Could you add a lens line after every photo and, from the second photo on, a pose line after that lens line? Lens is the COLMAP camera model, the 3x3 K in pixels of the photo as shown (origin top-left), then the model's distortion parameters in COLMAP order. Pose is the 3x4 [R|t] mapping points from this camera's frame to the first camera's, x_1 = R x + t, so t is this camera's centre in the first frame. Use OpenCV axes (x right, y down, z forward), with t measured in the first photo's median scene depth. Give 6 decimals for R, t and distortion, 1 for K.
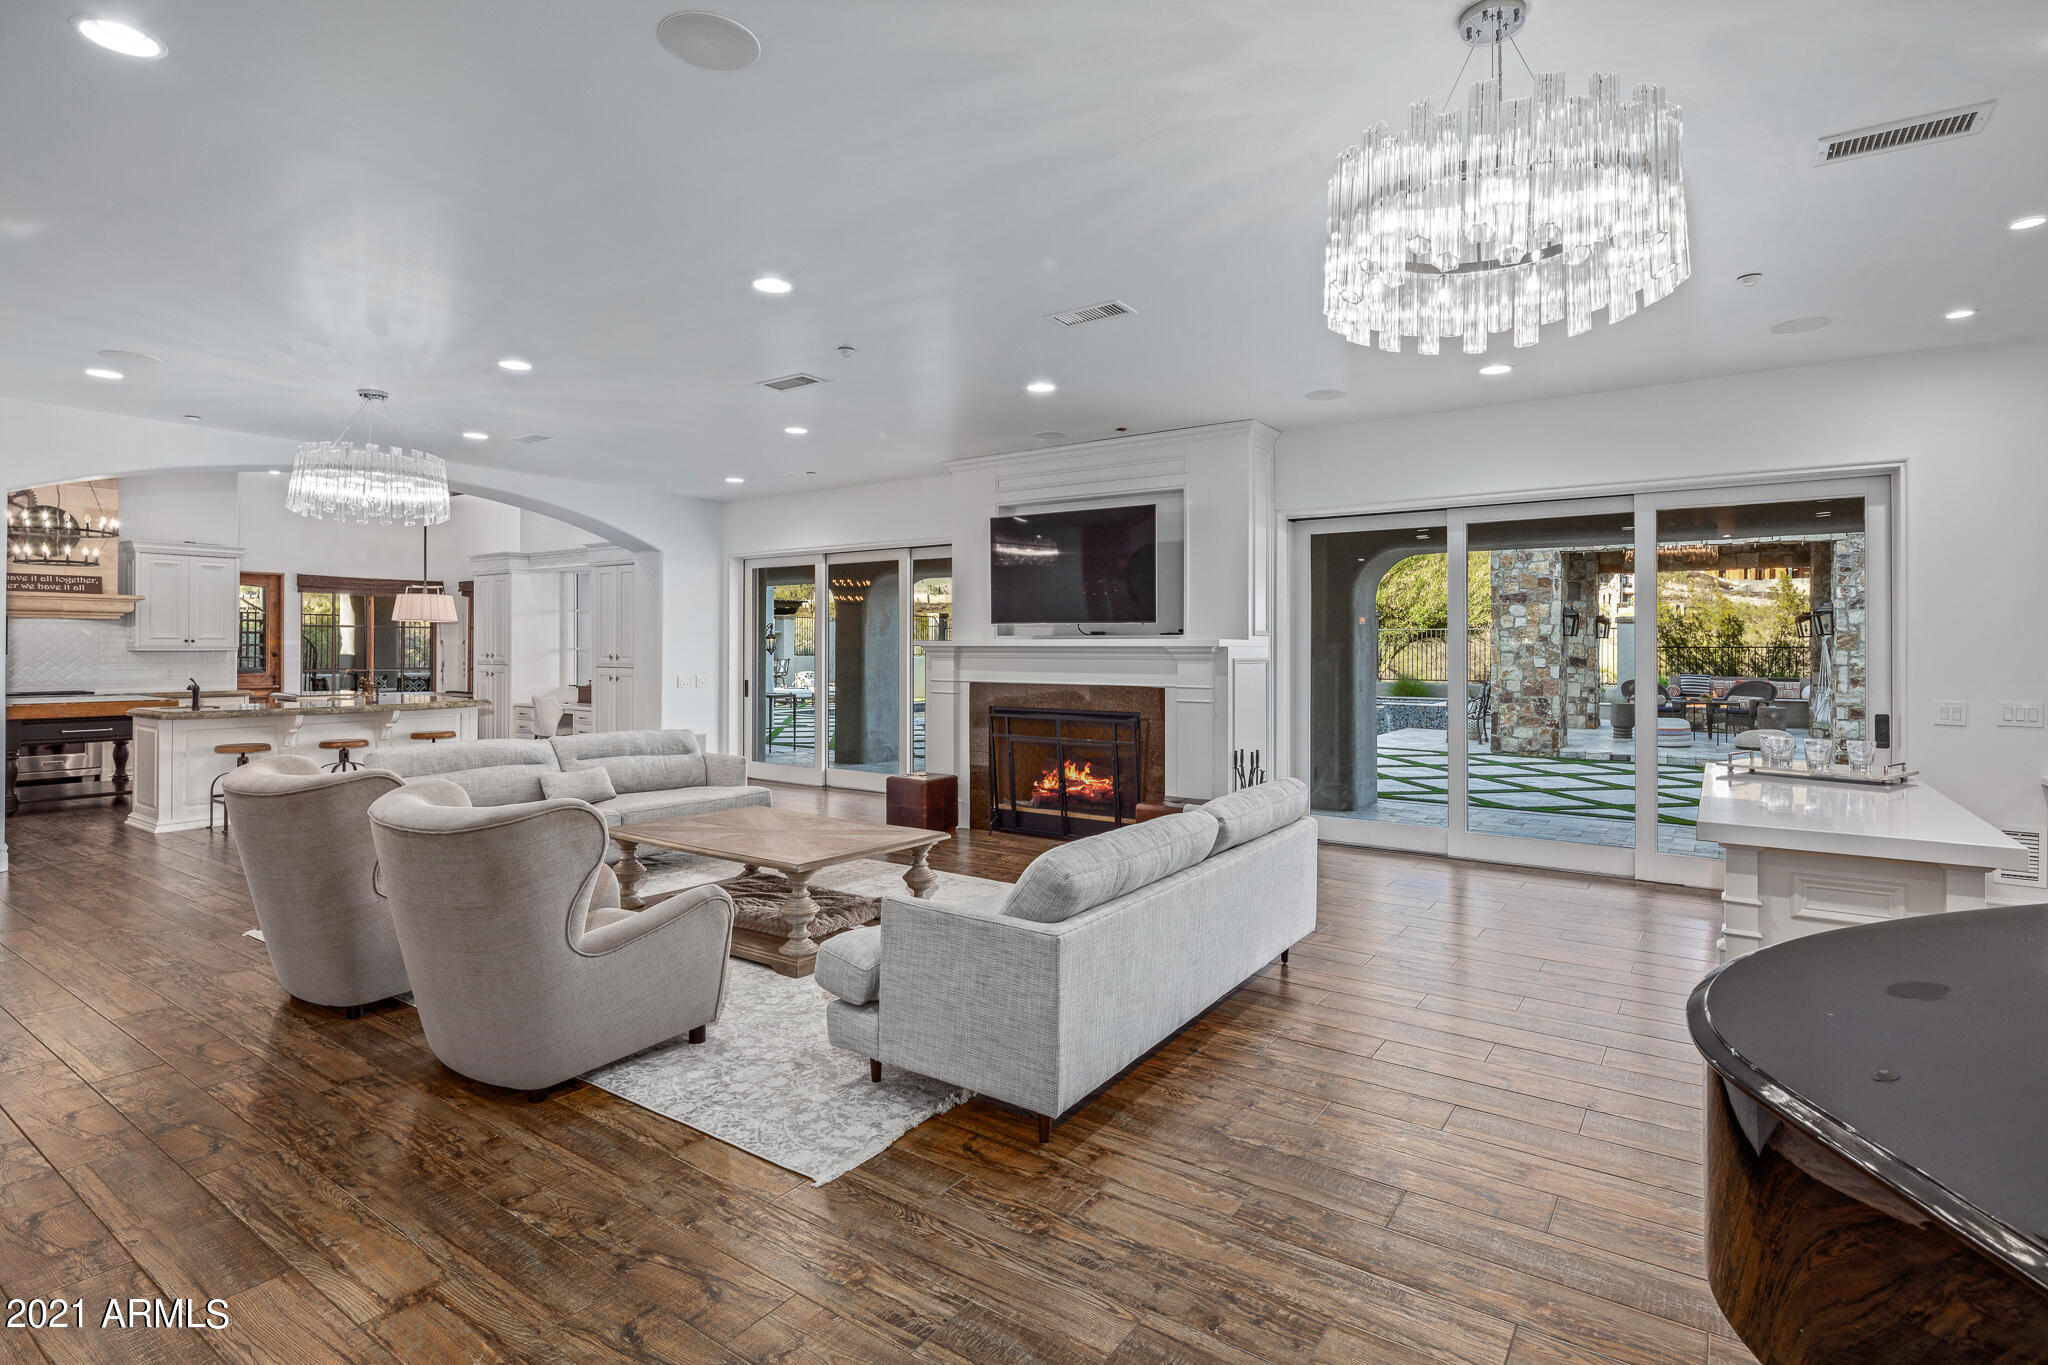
lens RADIAL K [[997.4, 0, 1046.5], [0, 997.4, 642.9], [0, 0, 1]] dist [-0.000910, -0.001432]
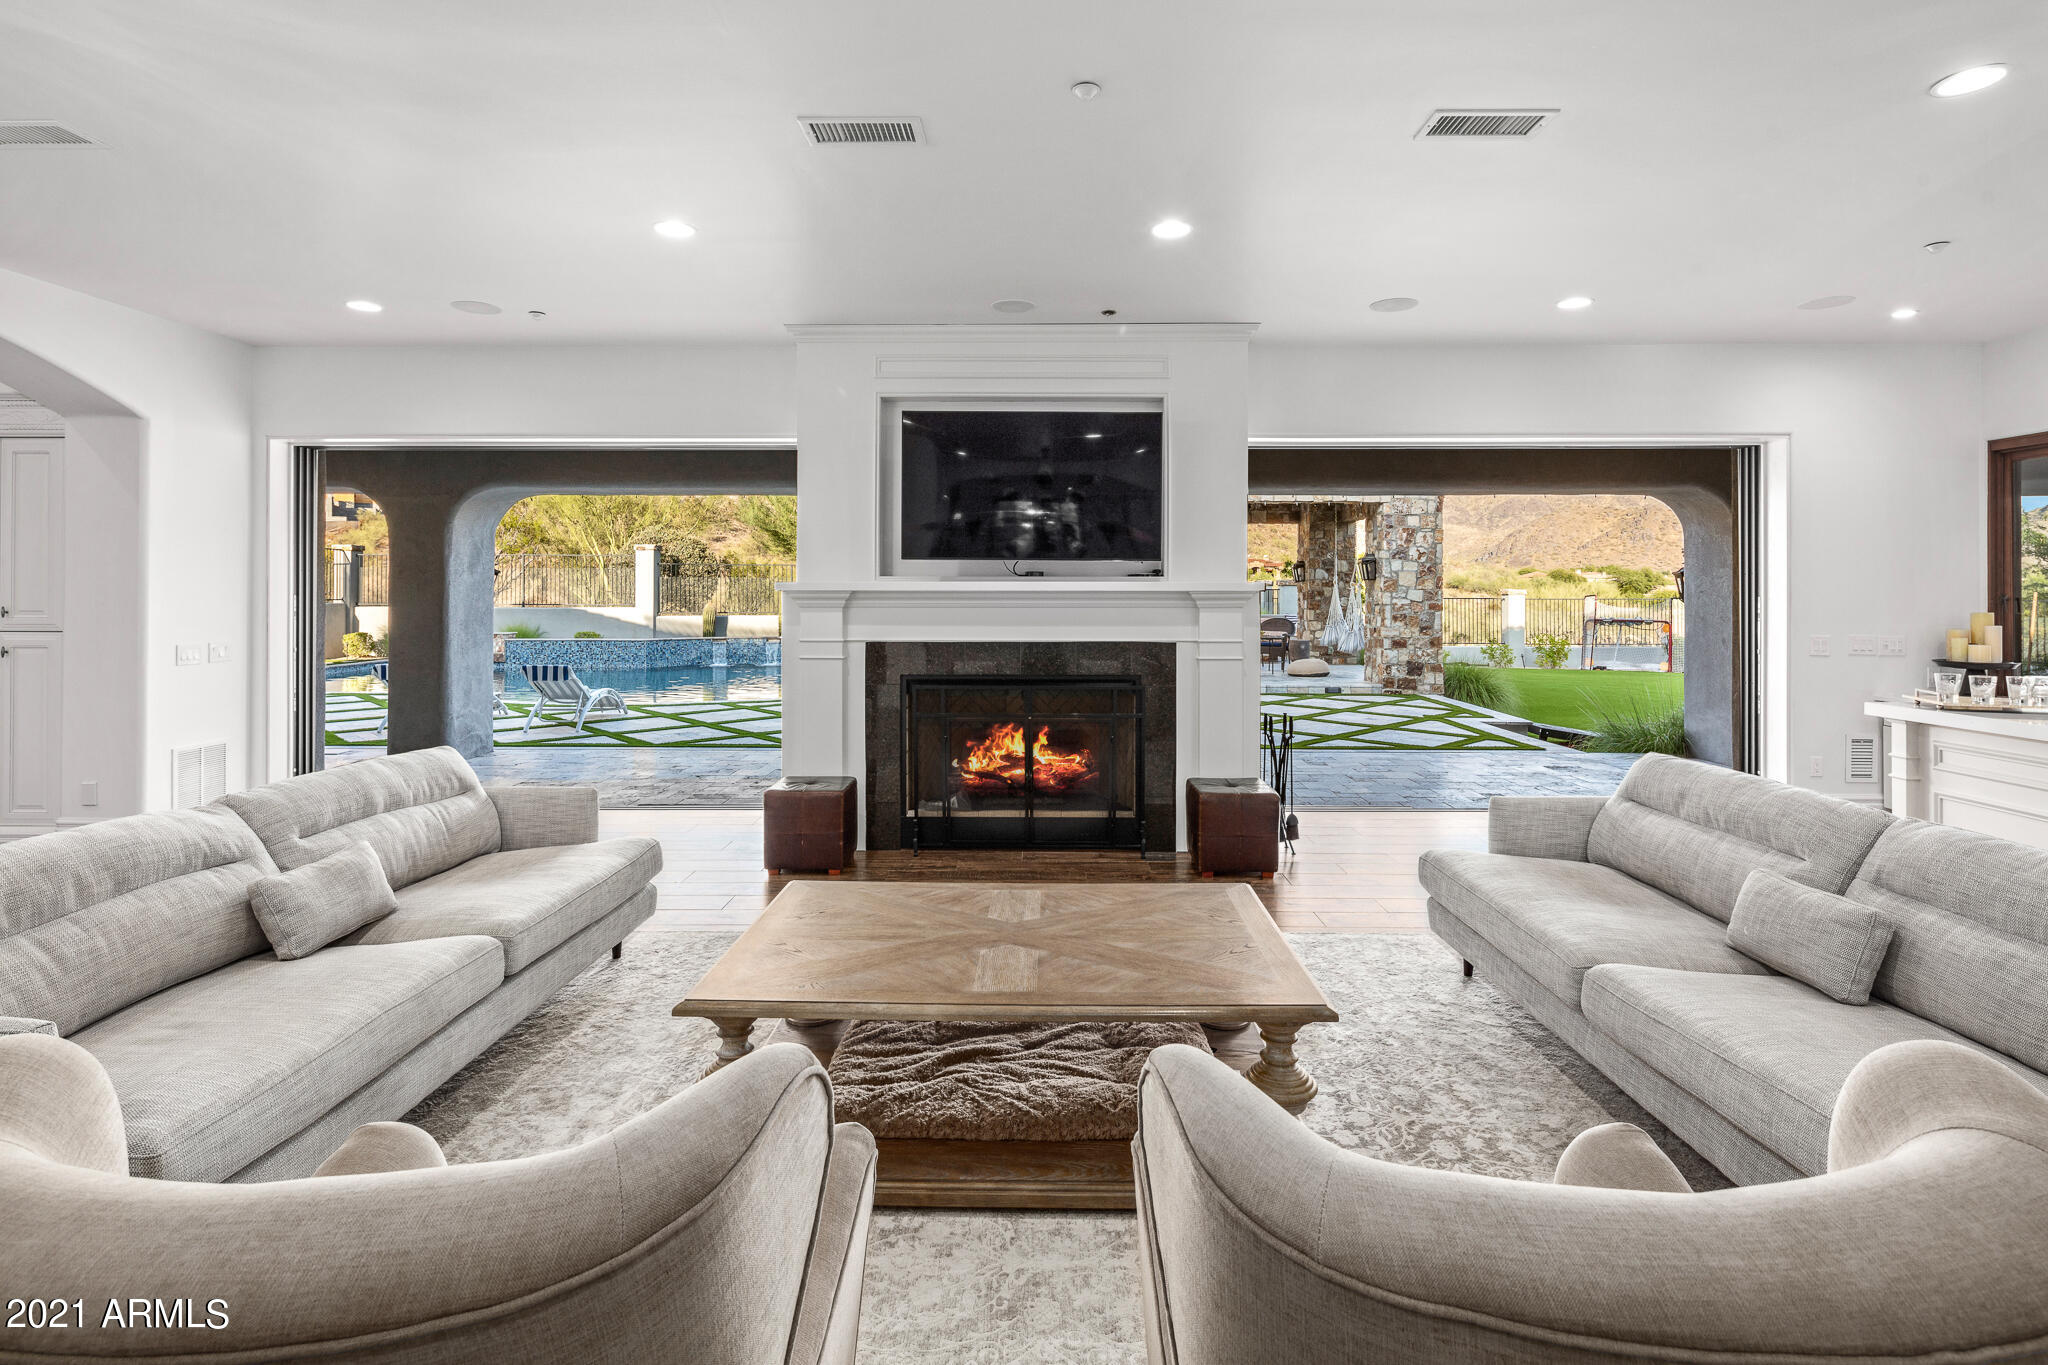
lens RADIAL K [[997.4, 0, 1048.1], [0, 997.4, 587.0], [0, 0, 1]] dist [-0.000910, -0.001432]
pose [[0.826039, 0.000232, 0.563614, -0.274094], [-0.001618, 0.999997, 0.001959, -0.000935], [-0.563611, -0.002530, 0.826036, 0.258301]]
